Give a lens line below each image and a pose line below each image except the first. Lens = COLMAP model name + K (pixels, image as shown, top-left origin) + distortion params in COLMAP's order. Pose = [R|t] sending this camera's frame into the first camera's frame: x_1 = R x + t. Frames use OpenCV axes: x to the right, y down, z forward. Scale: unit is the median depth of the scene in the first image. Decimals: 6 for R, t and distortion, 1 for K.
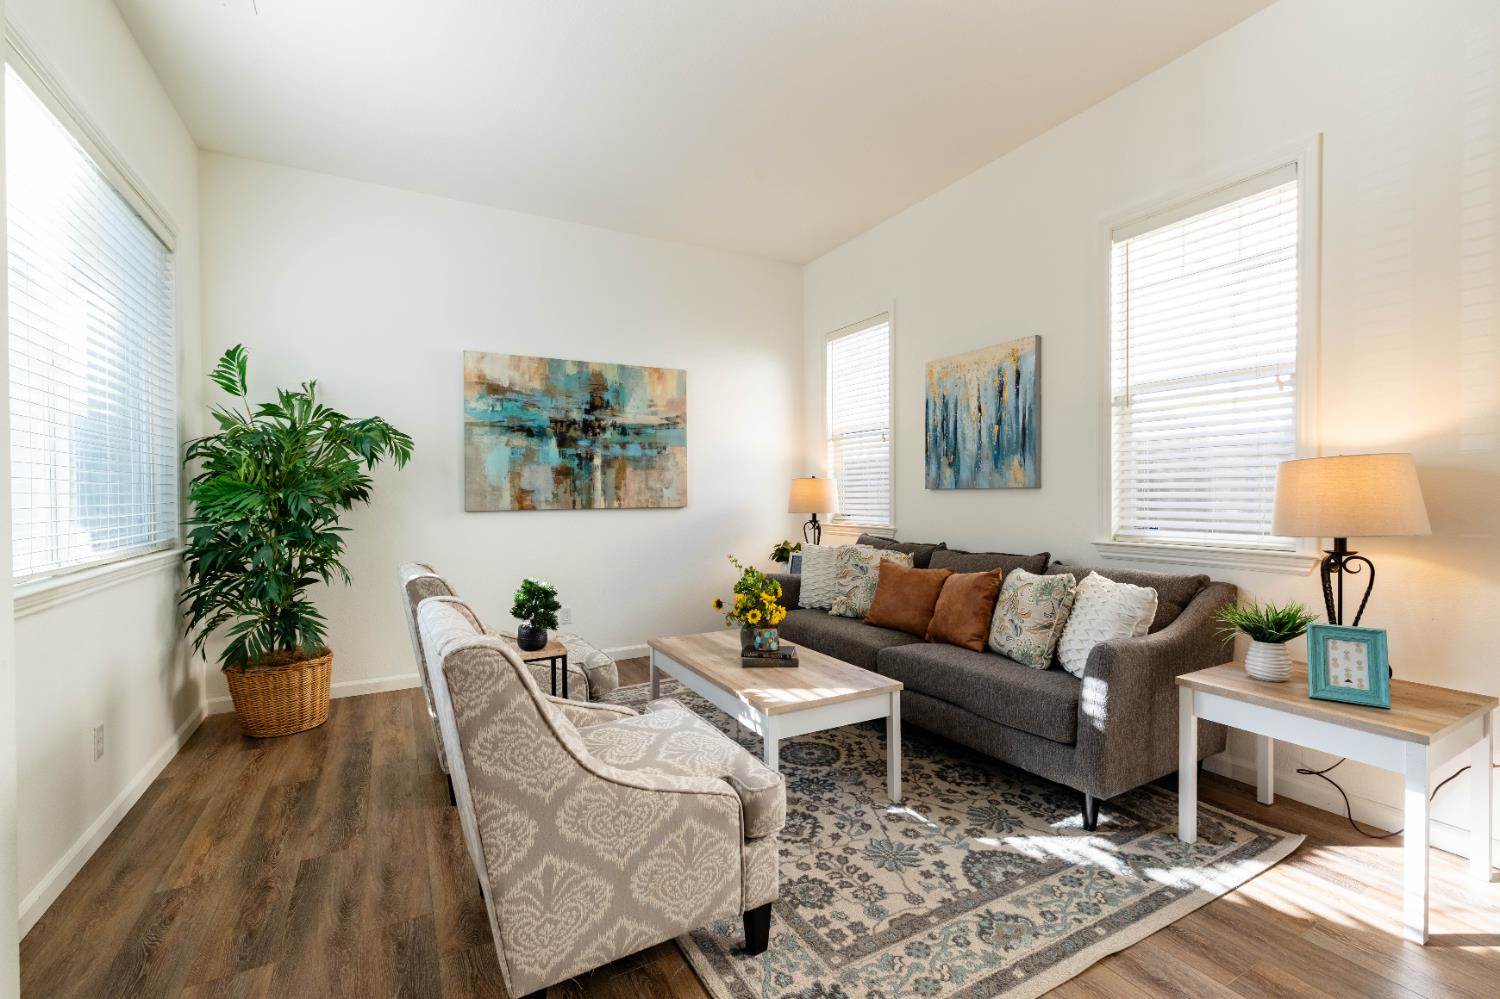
lens RADIAL K [[648.0, 0, 742.0], [0, 648.0, 490.0], [0, 0, 1]] dist [-0.001602, 0.001448]
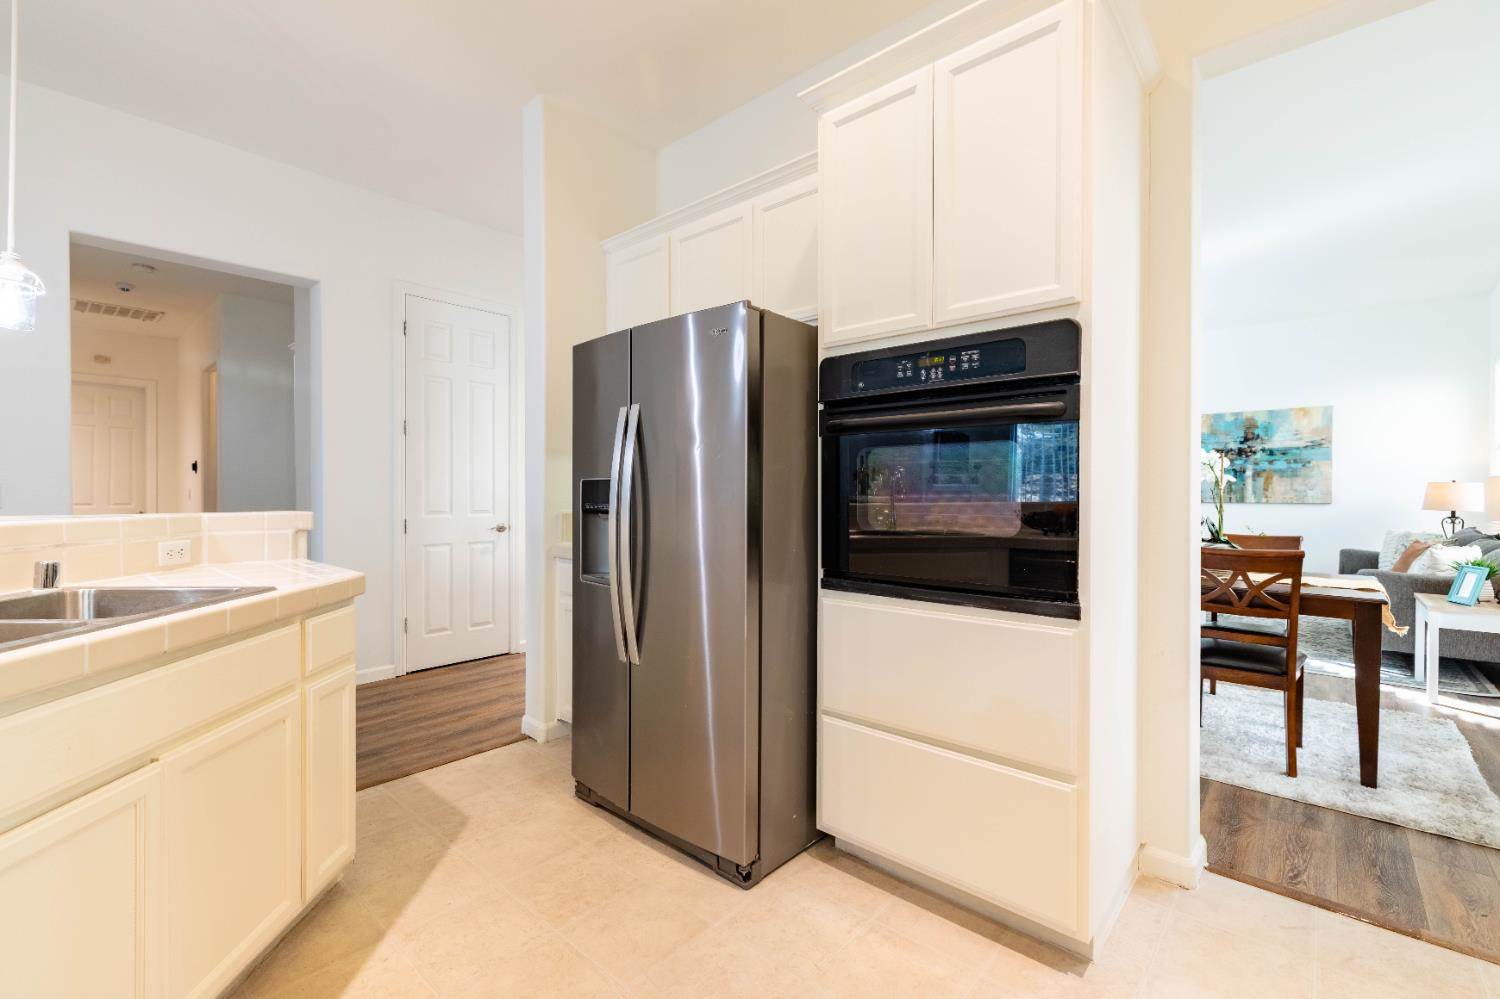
lens RADIAL K [[648.0, 0, 743.9], [0, 648.0, 497.5], [0, 0, 1]] dist [-0.001602, 0.001448]
pose [[0.329884, 0.014467, -0.943911, 0.863486], [-0.003346, 0.999894, 0.014155, -0.002335], [0.944016, -0.001511, 0.329897, -0.696143]]
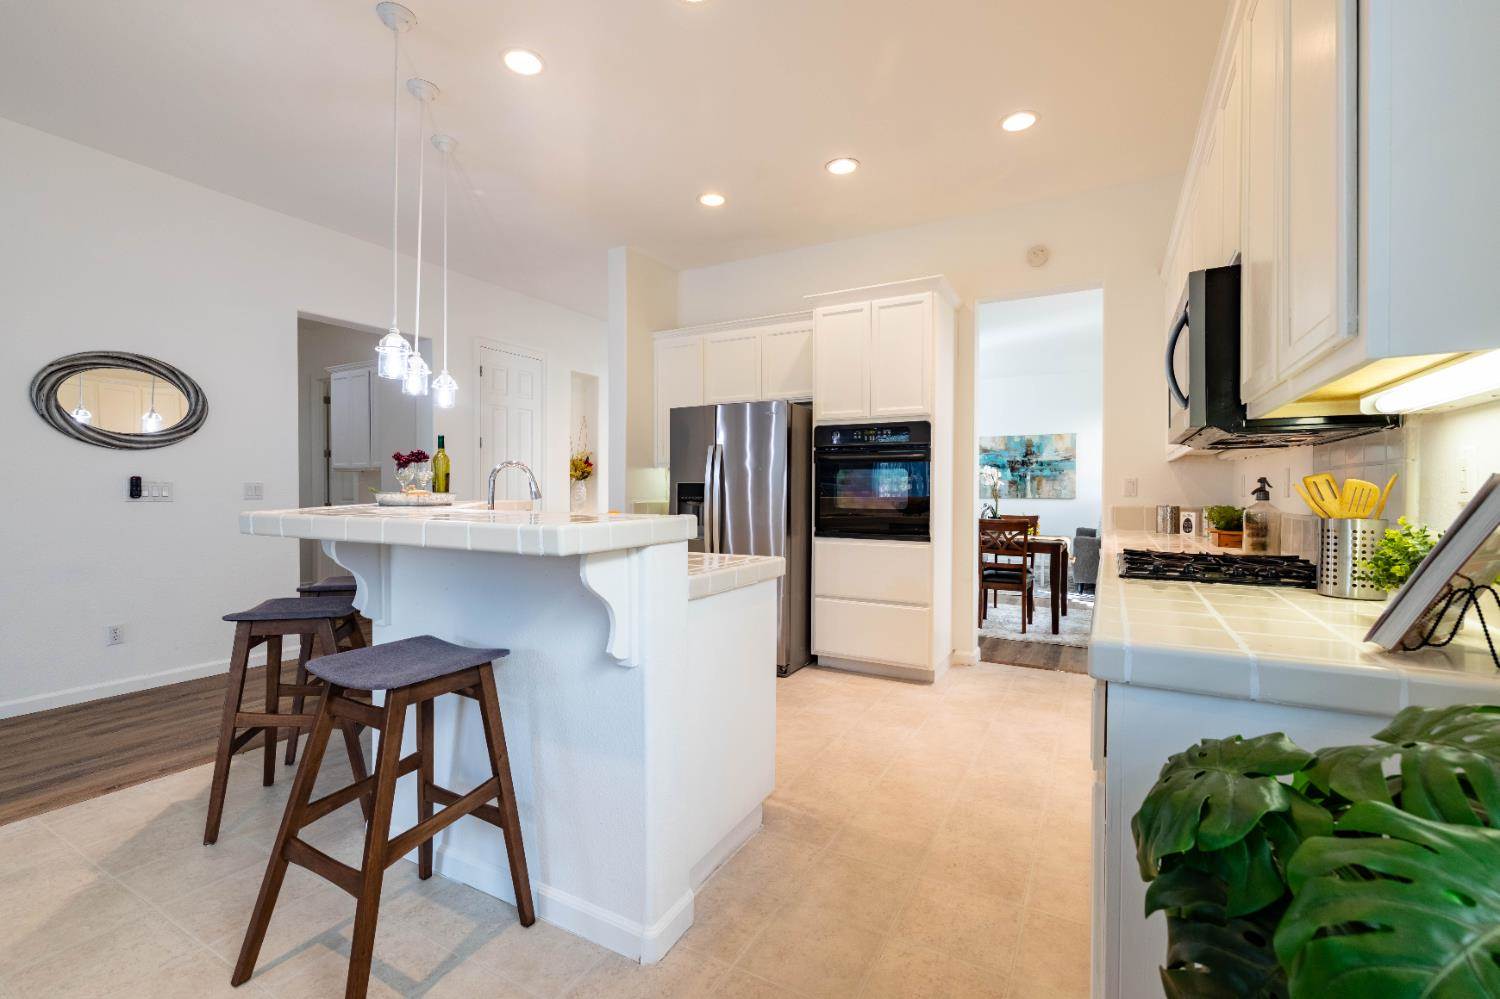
lens RADIAL K [[648.0, 0, 741.5], [0, 648.0, 496.1], [0, 0, 1]] dist [-0.001602, 0.001448]
pose [[0.524542, 0.017837, -0.851198, 1.197205], [-0.008889, 0.999841, 0.015474, -0.004834], [0.851338, -0.000551, 0.524617, -1.077585]]
